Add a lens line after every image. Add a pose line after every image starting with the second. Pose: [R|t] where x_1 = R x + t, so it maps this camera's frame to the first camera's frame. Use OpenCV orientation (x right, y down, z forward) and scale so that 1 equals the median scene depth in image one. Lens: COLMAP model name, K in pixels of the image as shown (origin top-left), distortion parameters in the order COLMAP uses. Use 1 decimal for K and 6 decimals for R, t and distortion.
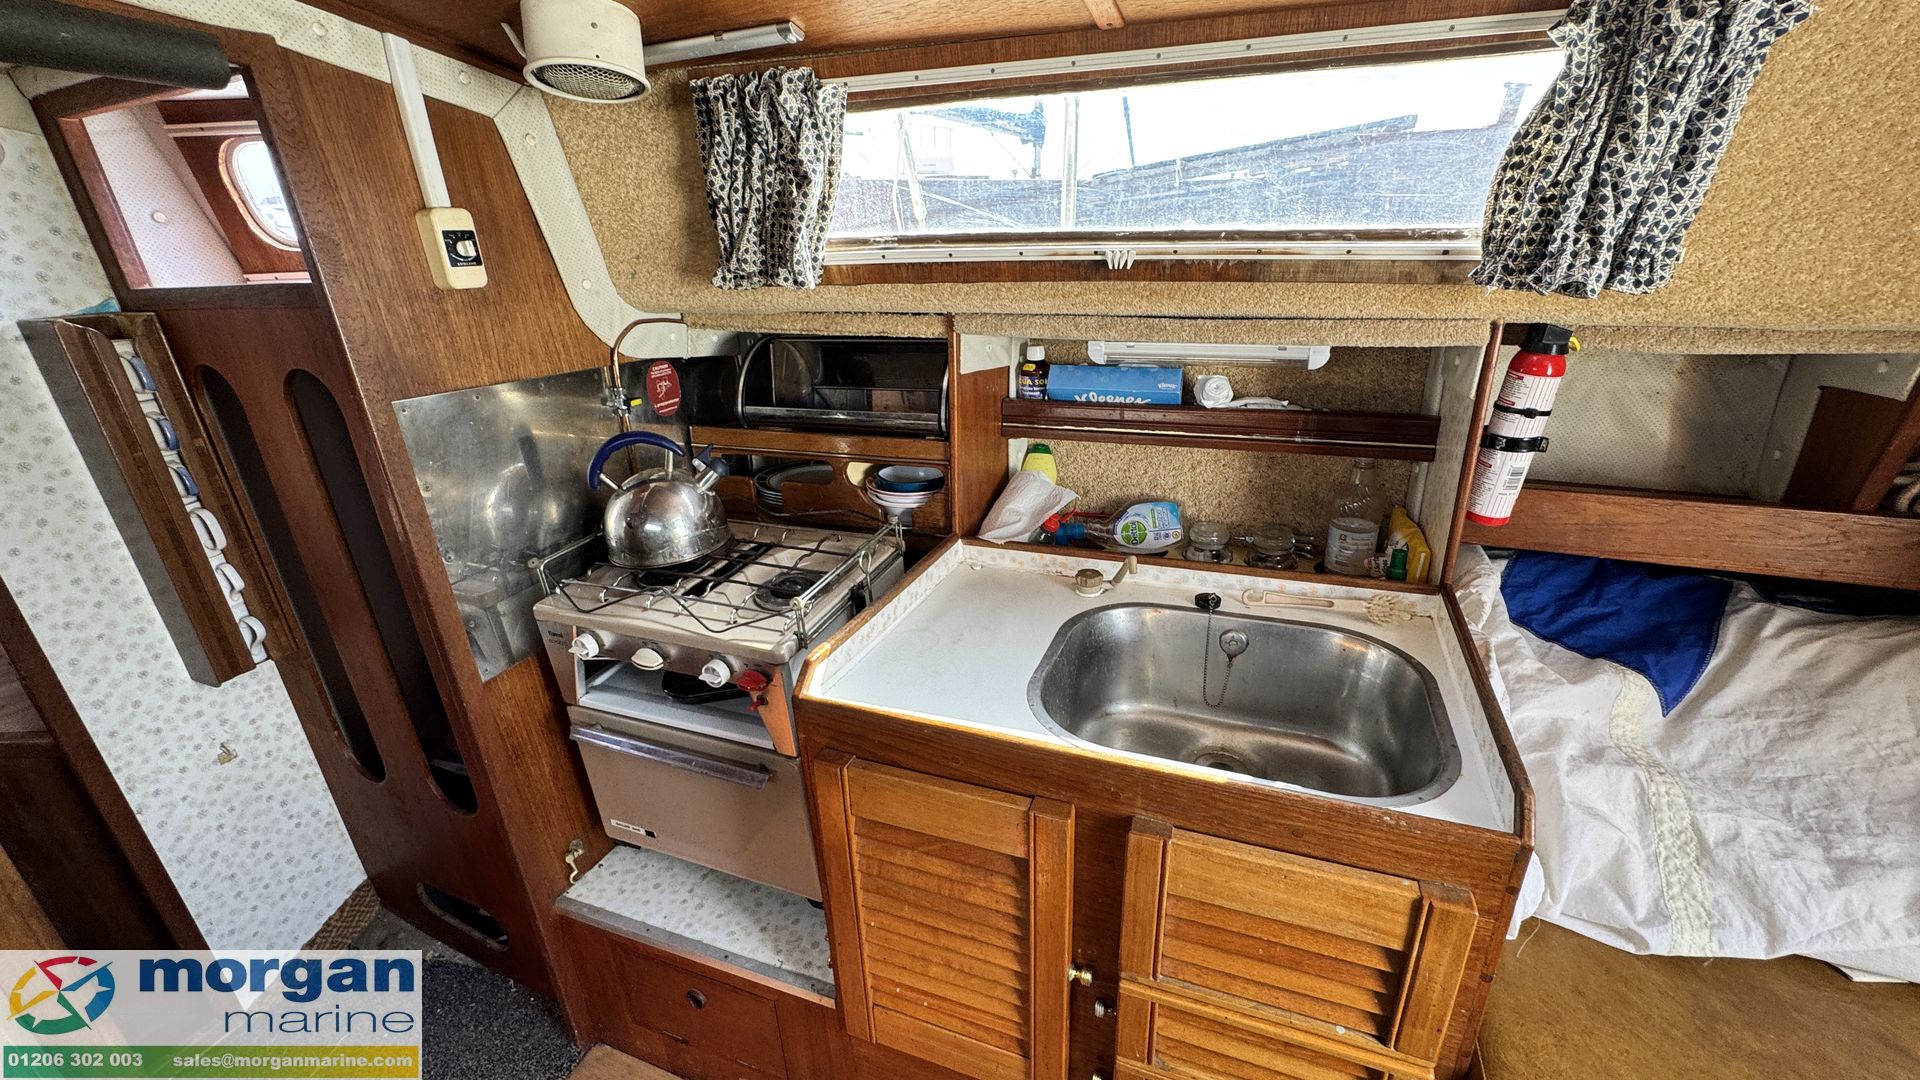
lens RADIAL K [[767.1, 0, 954.4], [0, 767.1, 542.6], [0, 0, 1]] dist [-0.003502, 0.000723]
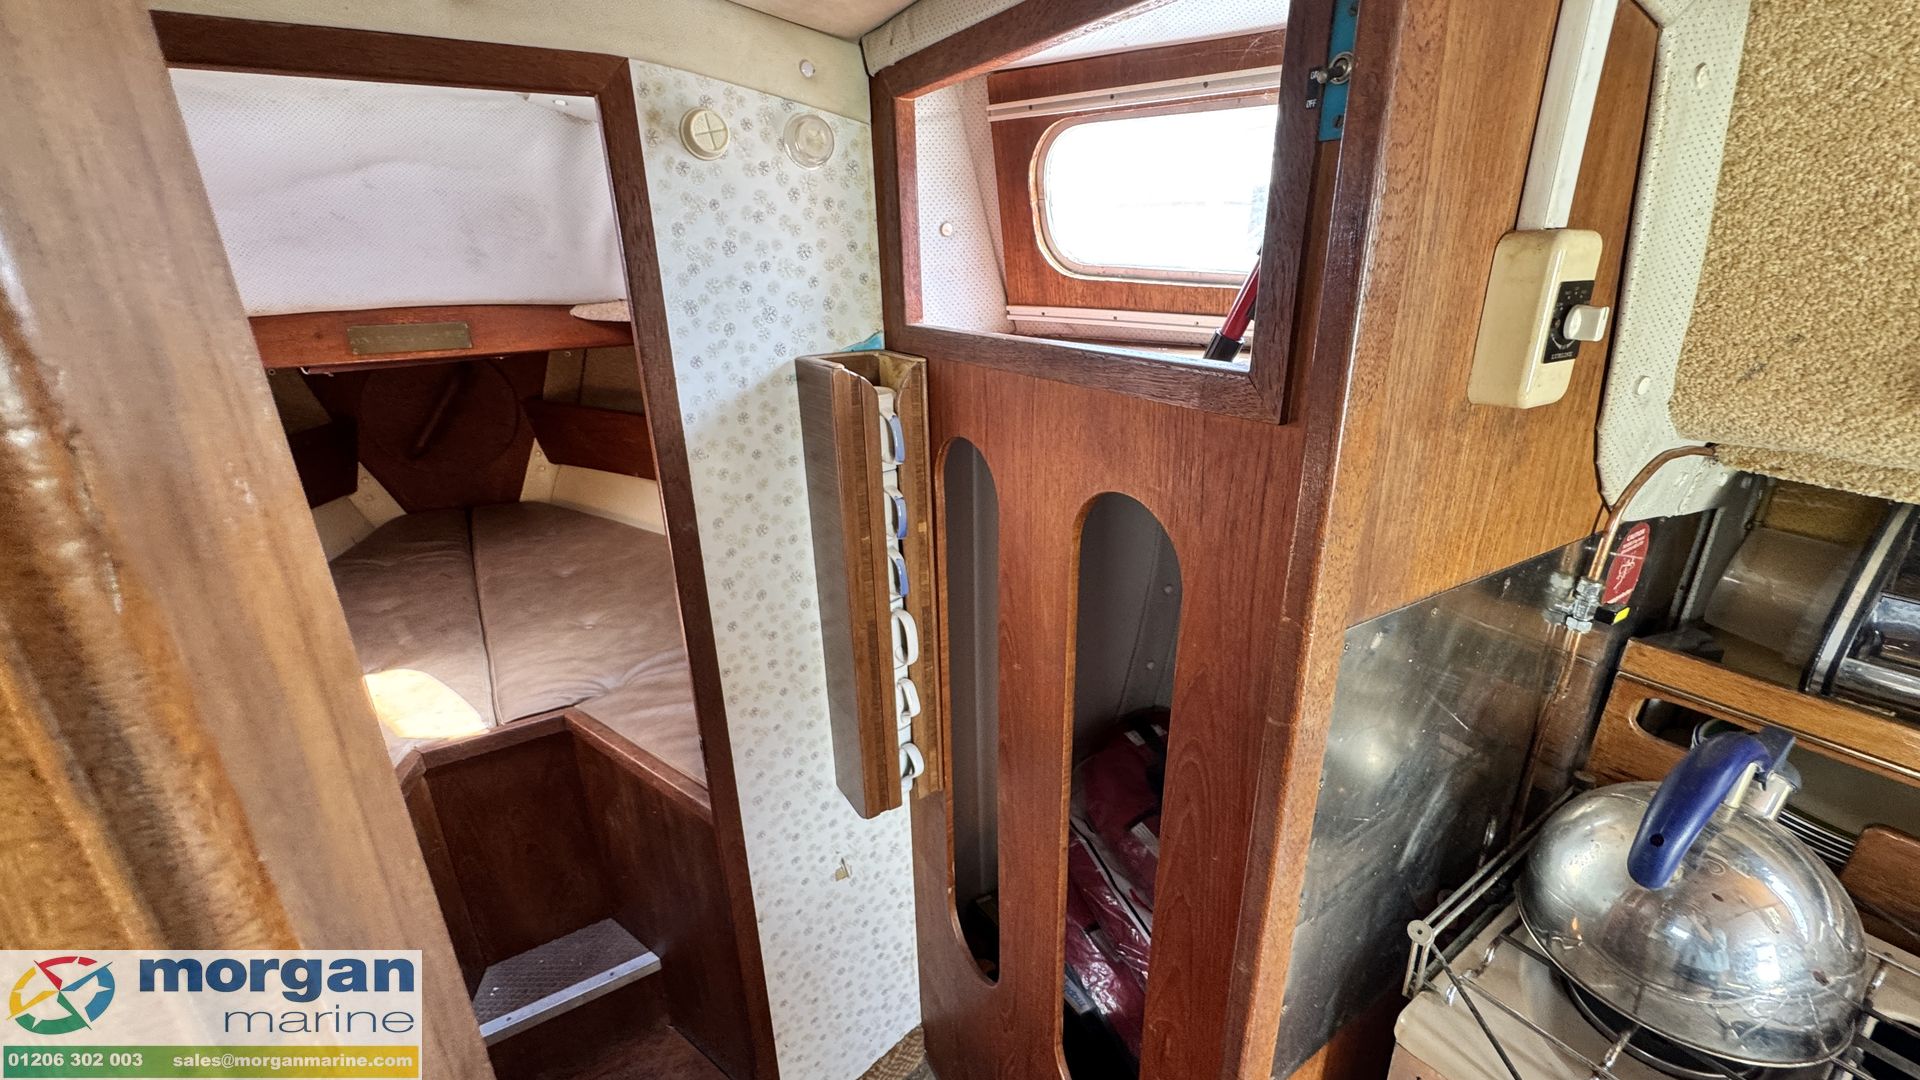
lens RADIAL K [[767.1, 0, 958.4], [0, 767.1, 542.0], [0, 0, 1]] dist [-0.003502, 0.000723]
pose [[0.826265, 0.226805, -0.515603, -0.548065], [-0.226940, 0.971816, 0.063808, -0.168159], [0.515543, 0.064289, 0.854448, 0.360491]]
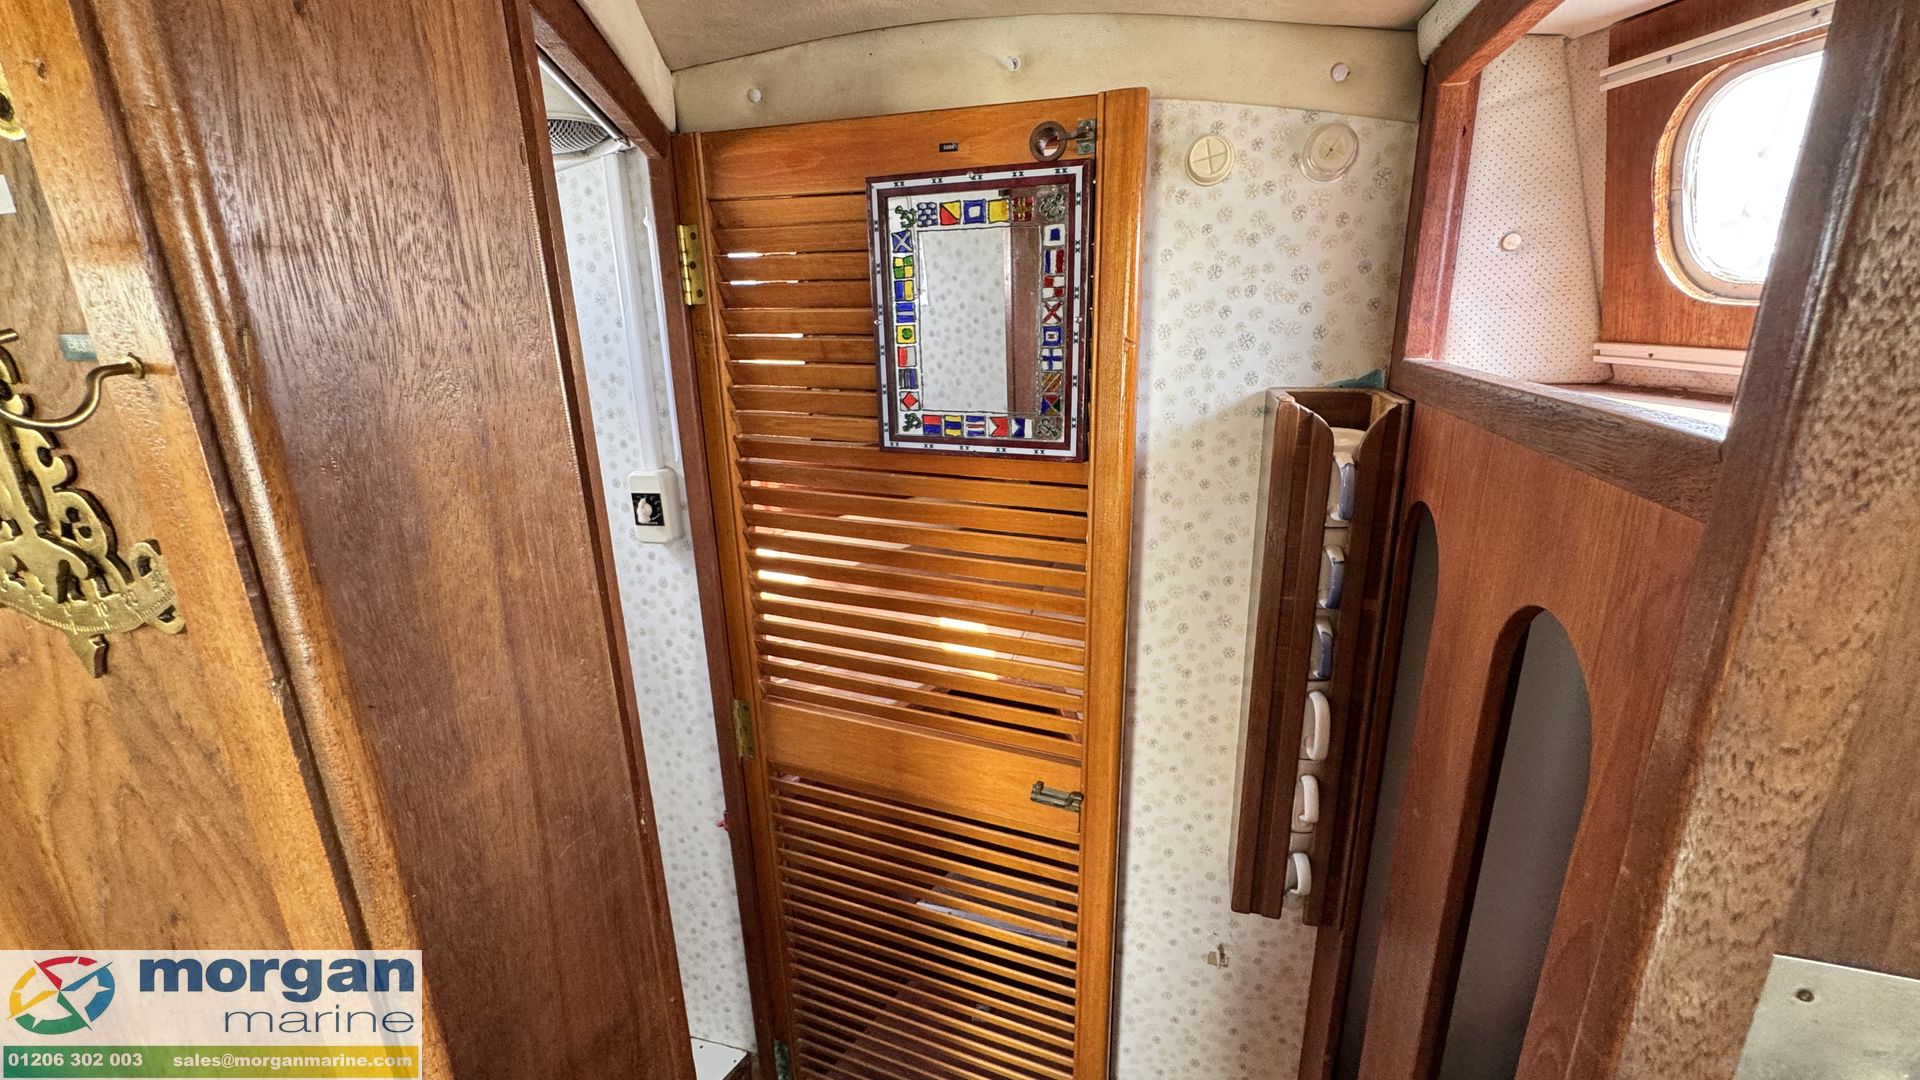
lens RADIAL K [[767.1, 0, 965.6], [0, 767.1, 540.4], [0, 0, 1]] dist [-0.003502, 0.000723]
pose [[0.142769, 0.324272, -0.935128, -0.460550], [-0.352212, 0.899605, 0.258180, -0.215869], [0.924967, 0.292503, 0.242648, 0.518852]]
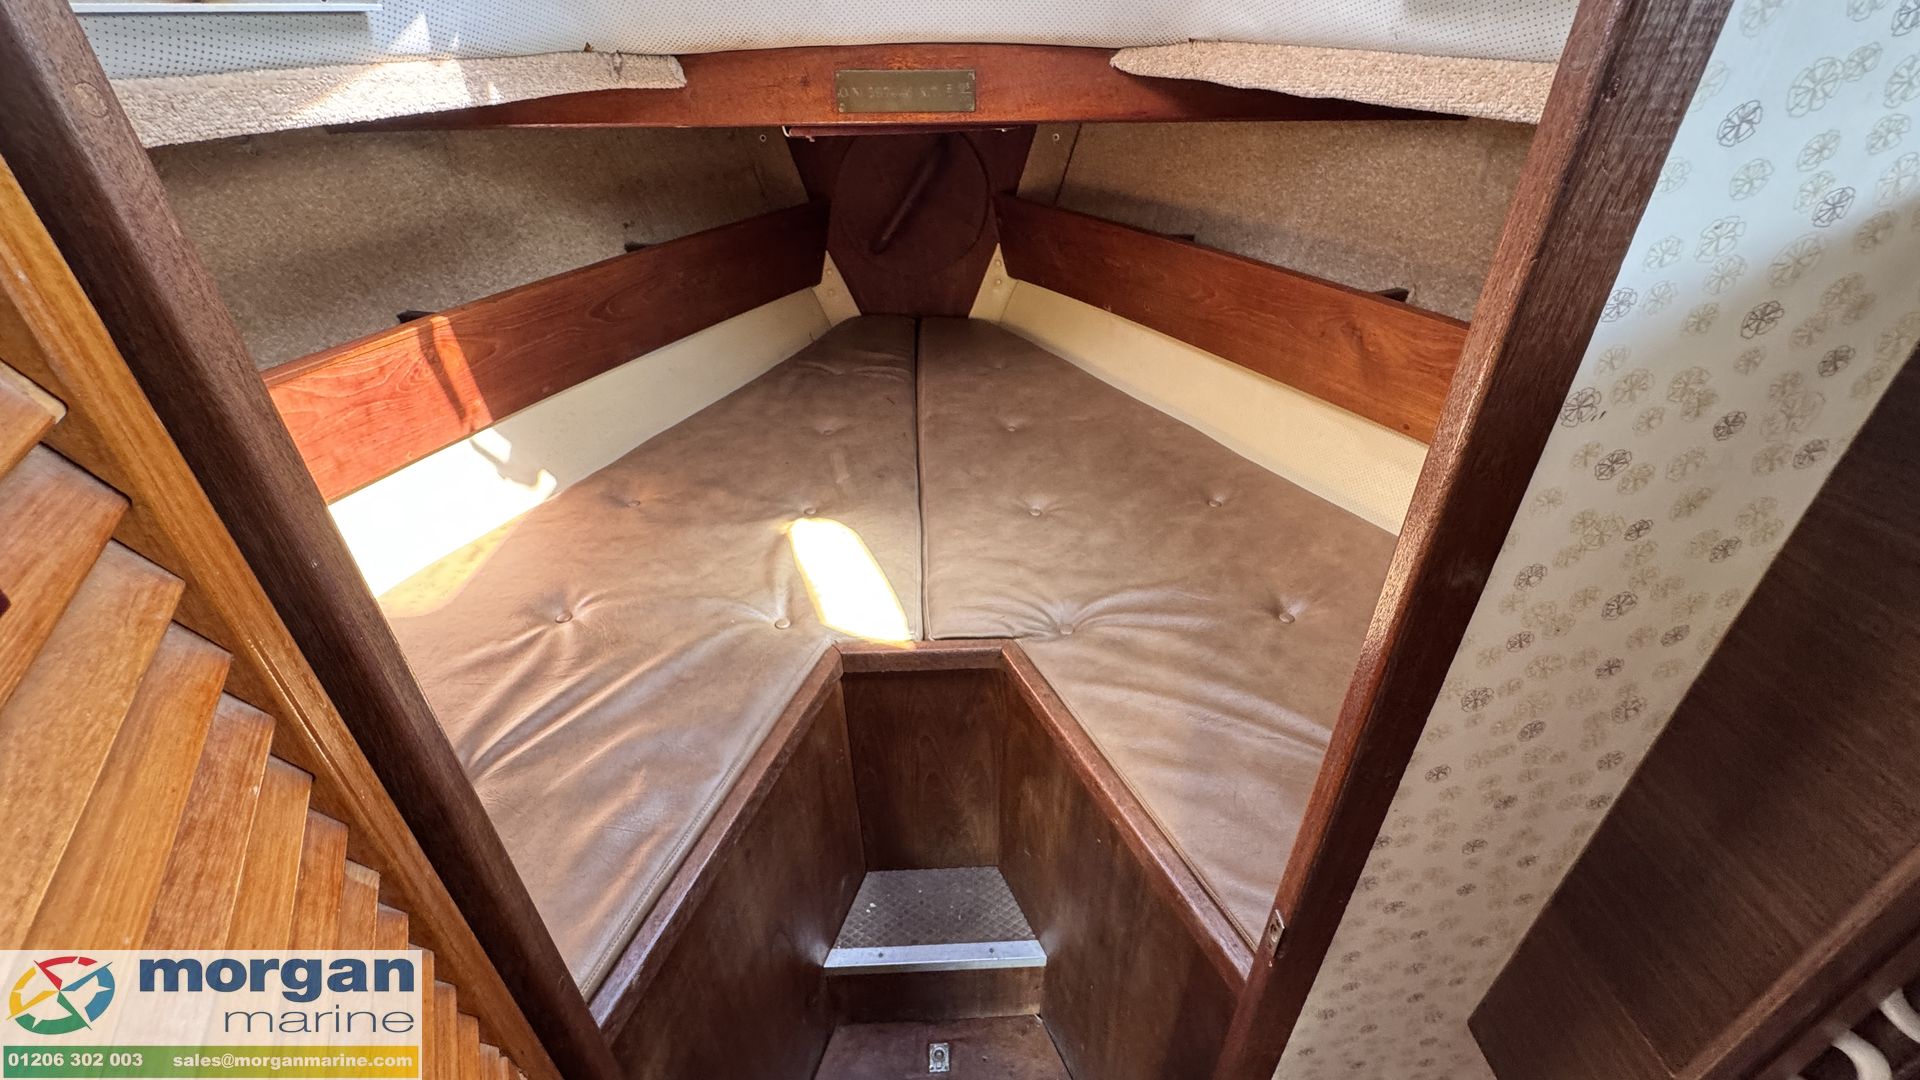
lens RADIAL K [[767.1, 0, 963.6], [0, 767.1, 538.5], [0, 0, 1]] dist [-0.003502, 0.000723]
pose [[0.445454, 0.515808, -0.731787, -1.001646], [-0.339045, 0.853673, 0.395336, -0.141297], [0.828625, 0.072005, 0.555154, 0.524257]]
